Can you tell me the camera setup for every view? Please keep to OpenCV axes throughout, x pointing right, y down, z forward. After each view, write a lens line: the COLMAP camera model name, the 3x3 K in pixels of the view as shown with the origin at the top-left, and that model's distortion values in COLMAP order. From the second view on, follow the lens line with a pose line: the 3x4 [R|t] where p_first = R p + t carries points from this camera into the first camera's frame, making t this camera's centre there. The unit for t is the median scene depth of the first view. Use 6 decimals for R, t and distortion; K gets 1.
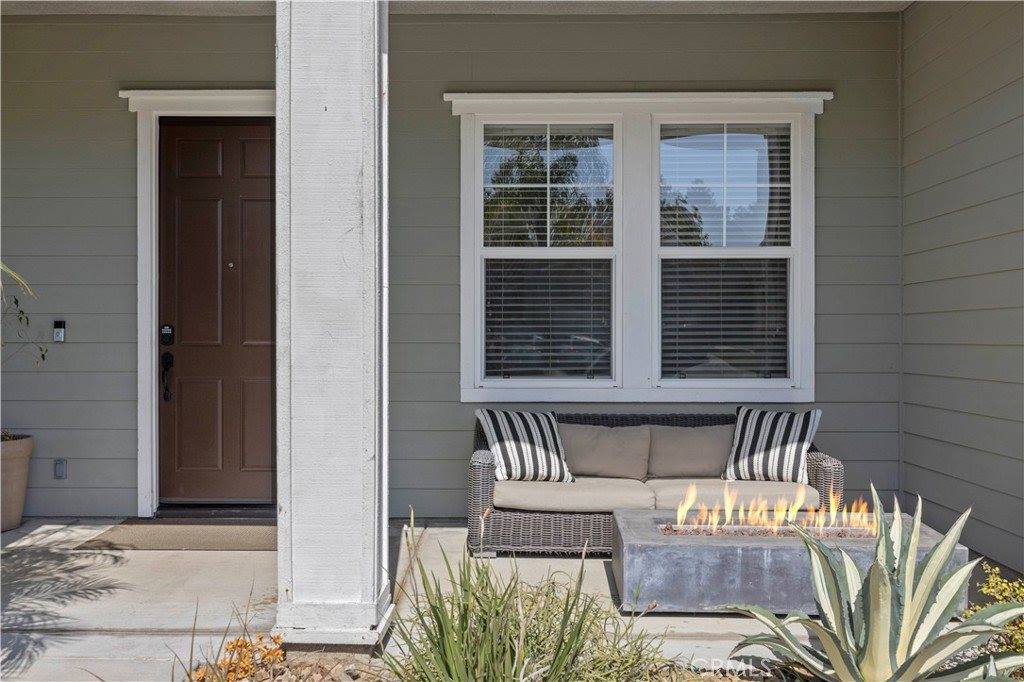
lens RADIAL K [[1028.2, 0, 512.0], [0, 1028.2, 341.0], [0, 0, 1]] dist [-0.001854, -0.000704]
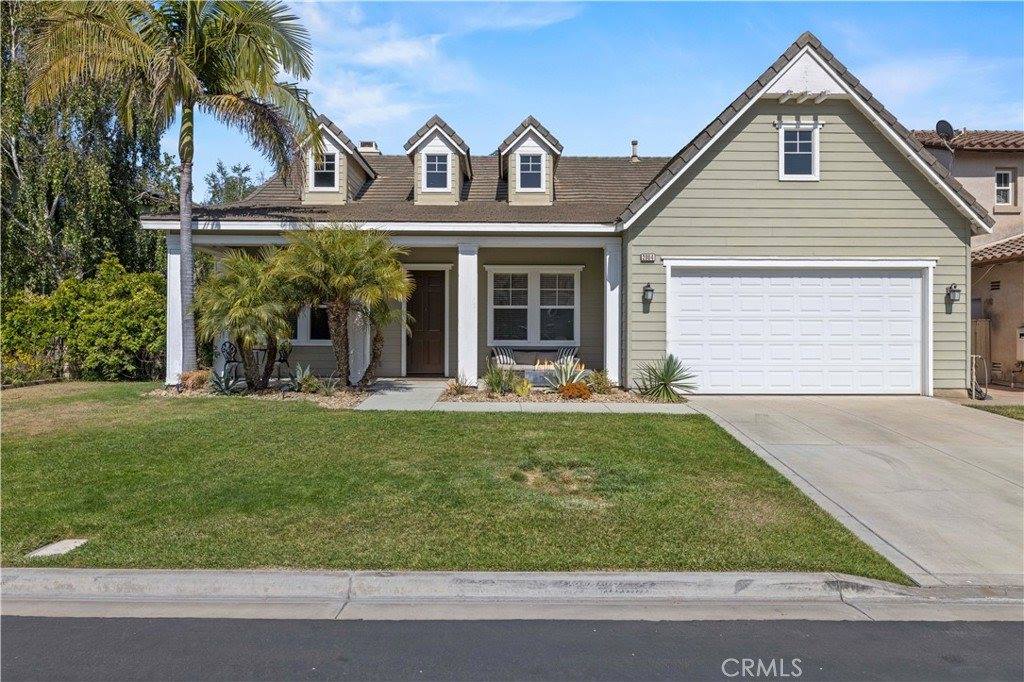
lens RADIAL K [[715.3, 0, 512.0], [0, 715.3, 341.0], [0, 0, 1]] dist [0.000079, -0.000014]
pose [[0.999649, 0.003077, 0.026300, -0.027736], [-0.003334, 0.999947, 0.009739, 0.013068], [-0.026269, -0.009823, 0.999607, -1.629812]]
